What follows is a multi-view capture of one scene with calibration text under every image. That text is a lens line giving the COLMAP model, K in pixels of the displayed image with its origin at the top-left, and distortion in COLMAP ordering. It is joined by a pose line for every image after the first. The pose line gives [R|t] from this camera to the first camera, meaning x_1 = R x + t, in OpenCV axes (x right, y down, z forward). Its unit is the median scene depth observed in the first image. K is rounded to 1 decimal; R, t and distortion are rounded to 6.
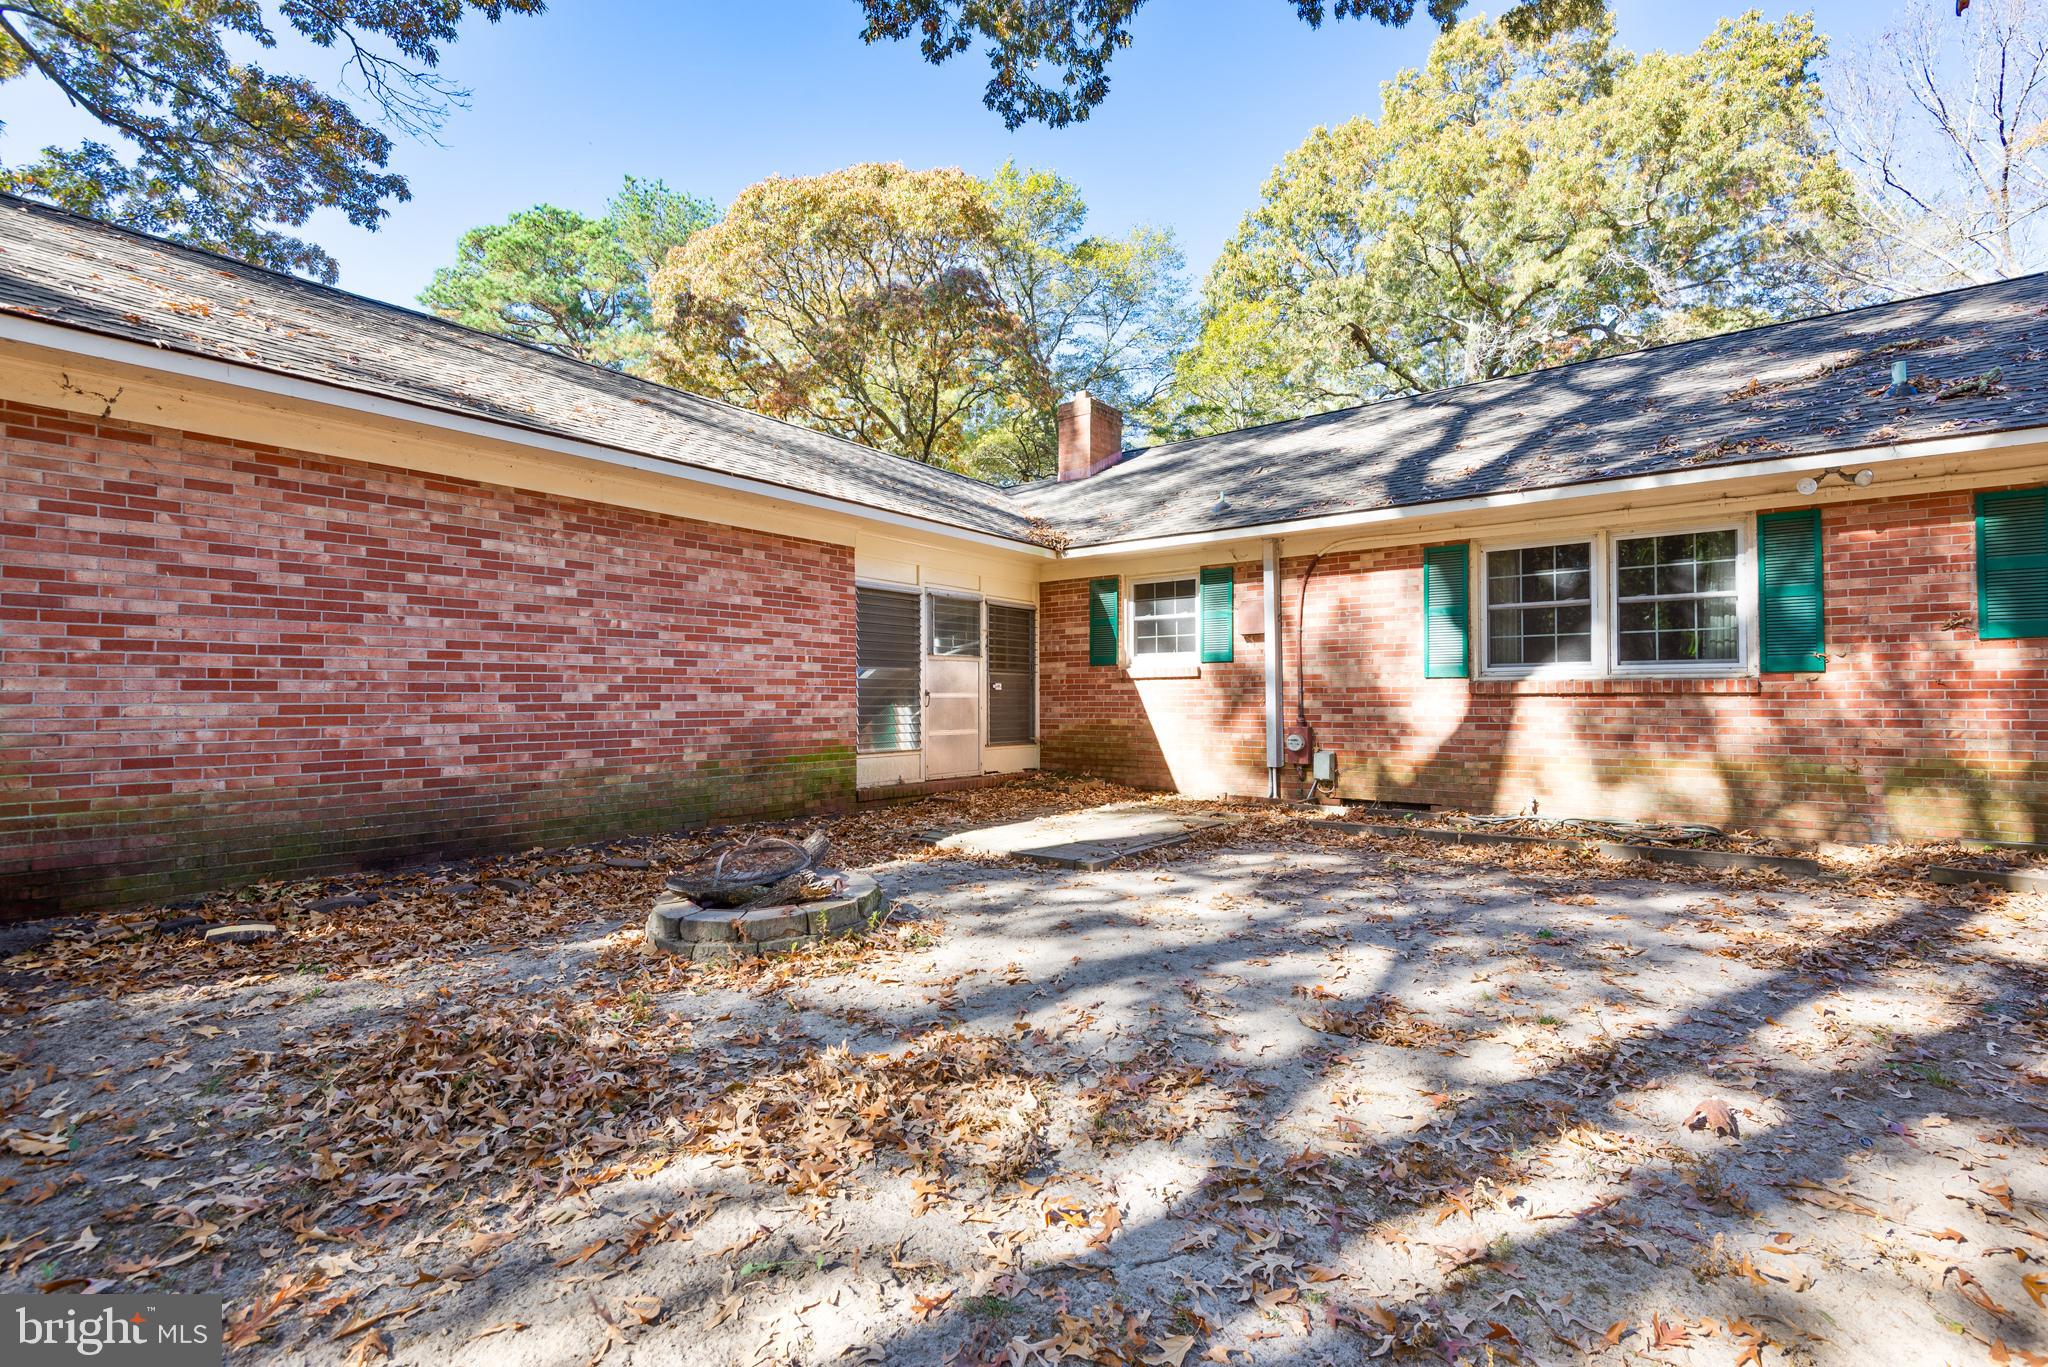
lens RADIAL K [[925.2, 0, 1028.7], [0, 925.2, 691.9], [0, 0, 1]] dist [0.001287, 0.000097]
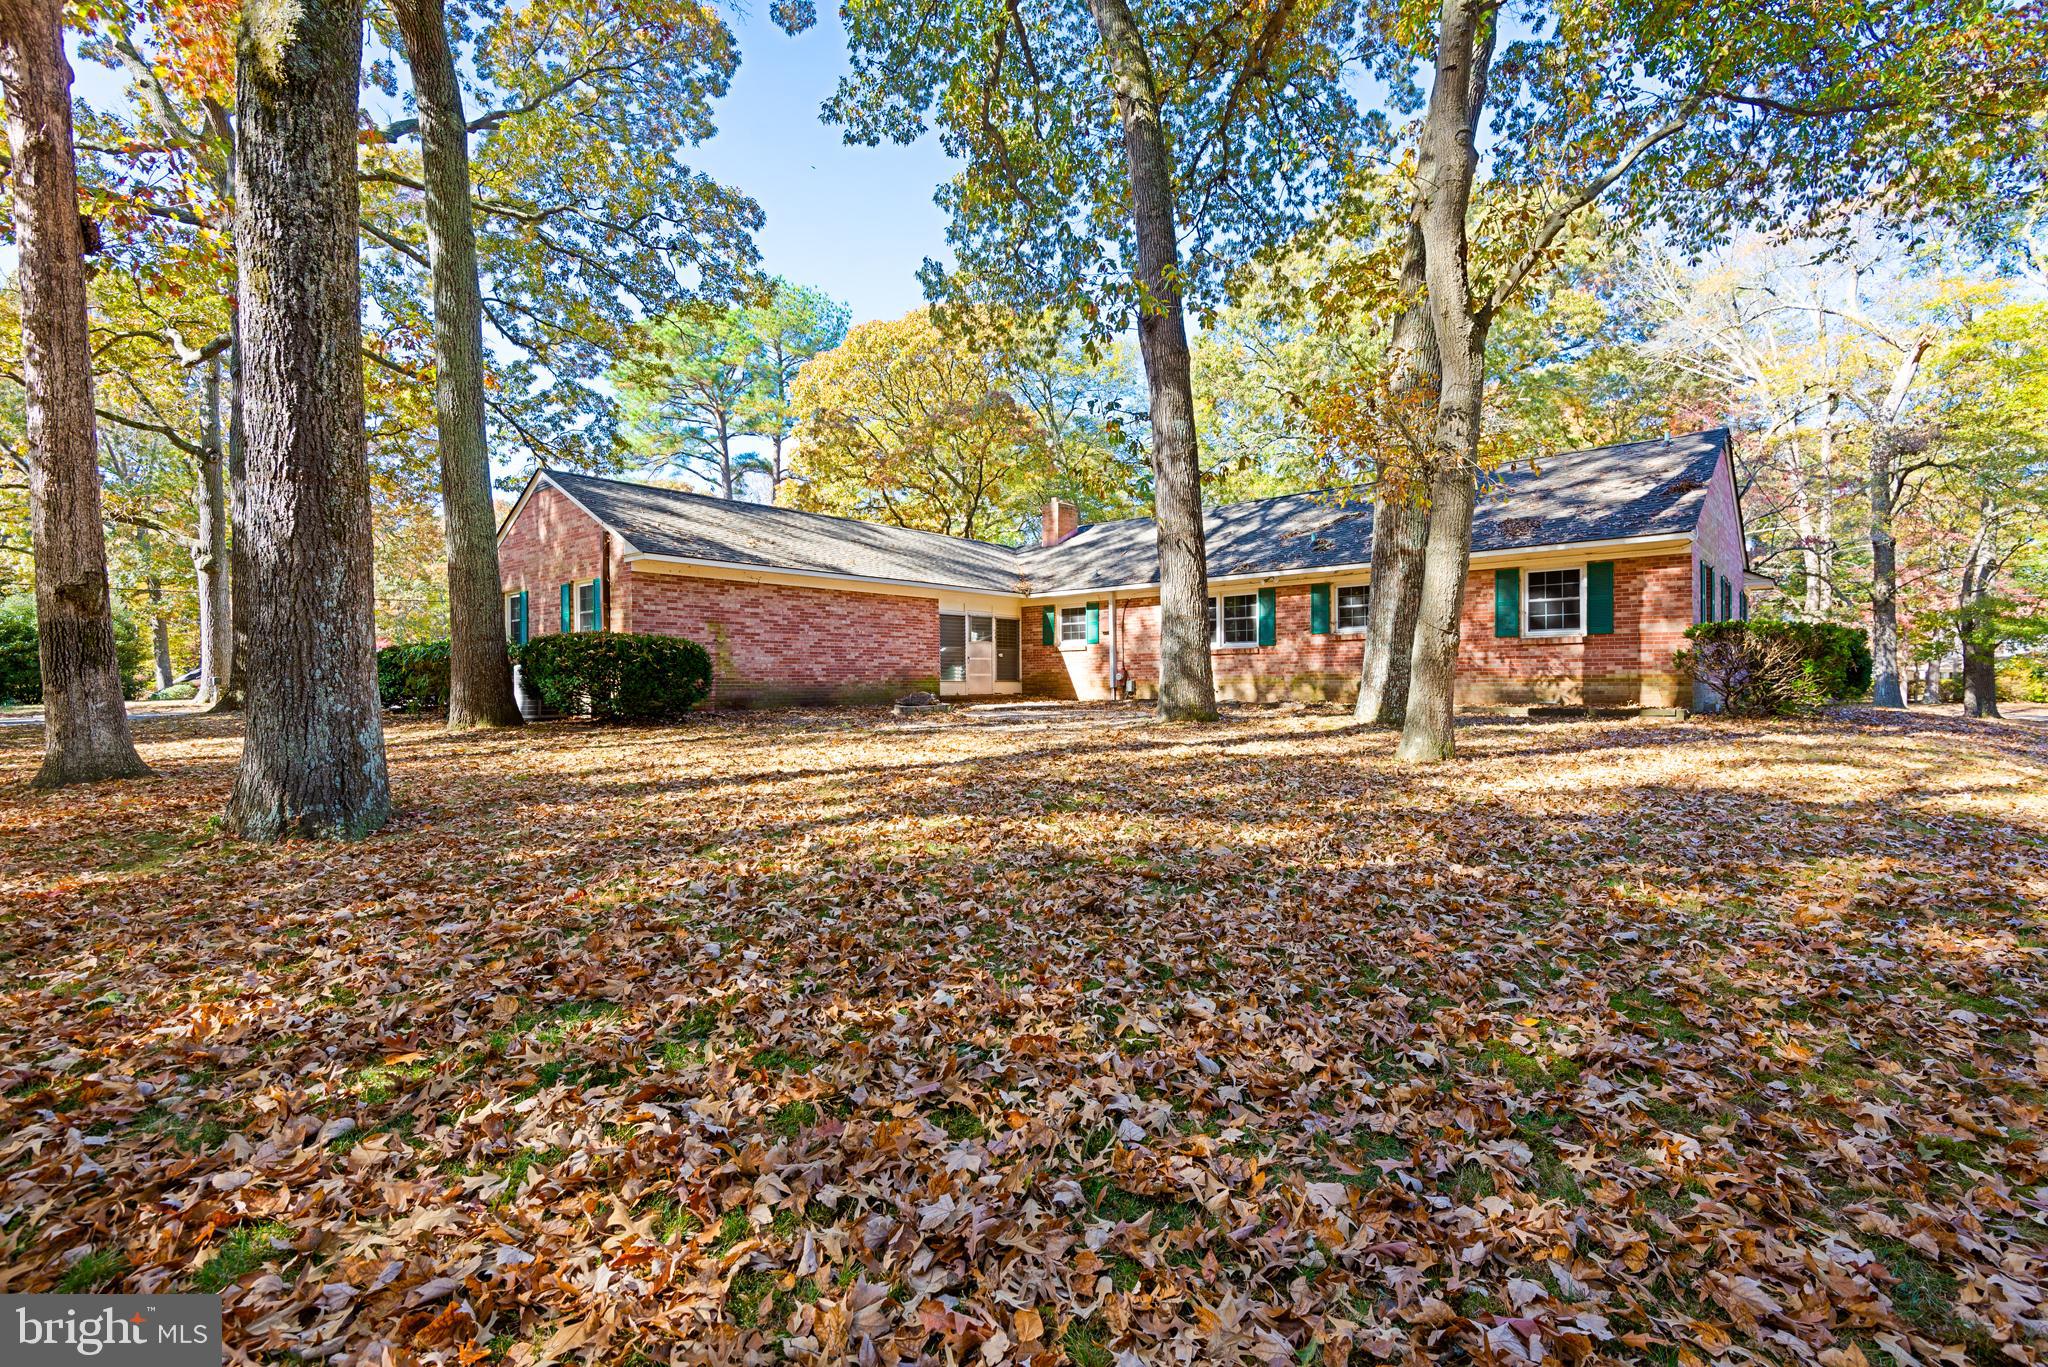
lens RADIAL K [[925.2, 0, 1019.4], [0, 925.2, 677.7], [0, 0, 1]] dist [0.001287, 0.000097]
pose [[0.997078, -0.004117, -0.076275, 0.186257], [0.004405, 0.999984, 0.003602, 0.042190], [0.076258, -0.003928, 0.997080, -1.263292]]
